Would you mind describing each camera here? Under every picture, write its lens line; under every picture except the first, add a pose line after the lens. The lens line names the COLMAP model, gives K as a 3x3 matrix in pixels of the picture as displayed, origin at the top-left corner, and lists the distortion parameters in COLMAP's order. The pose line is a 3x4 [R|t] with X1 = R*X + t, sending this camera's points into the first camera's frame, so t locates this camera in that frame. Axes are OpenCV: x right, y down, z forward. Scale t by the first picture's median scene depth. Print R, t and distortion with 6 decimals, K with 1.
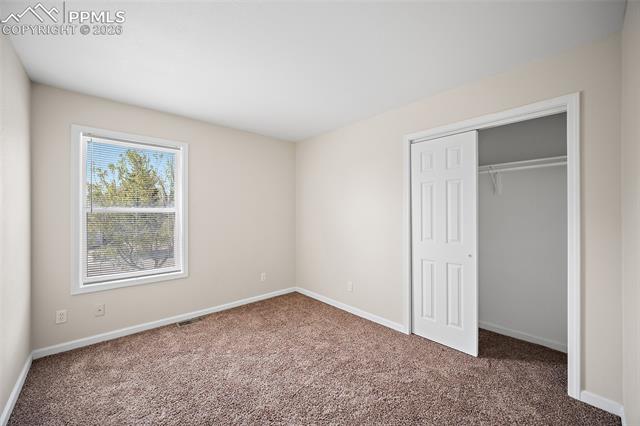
lens RADIAL K [[253.1, 0, 321.9], [0, 253.1, 206.2], [0, 0, 1]] dist [-0.001631, -0.000108]
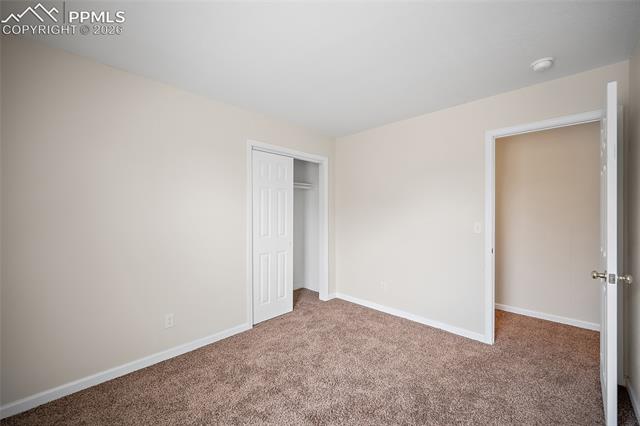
lens RADIAL K [[247.4, 0, 320.0], [0, 247.4, 213.0], [0, 0, 1]] dist [-0.000322, 0.000083]
pose [[-0.045620, -0.001990, 0.998957, -0.818698], [-0.020163, 0.999796, 0.001071, 0.016191], [-0.998755, -0.020093, -0.045651, 0.885510]]
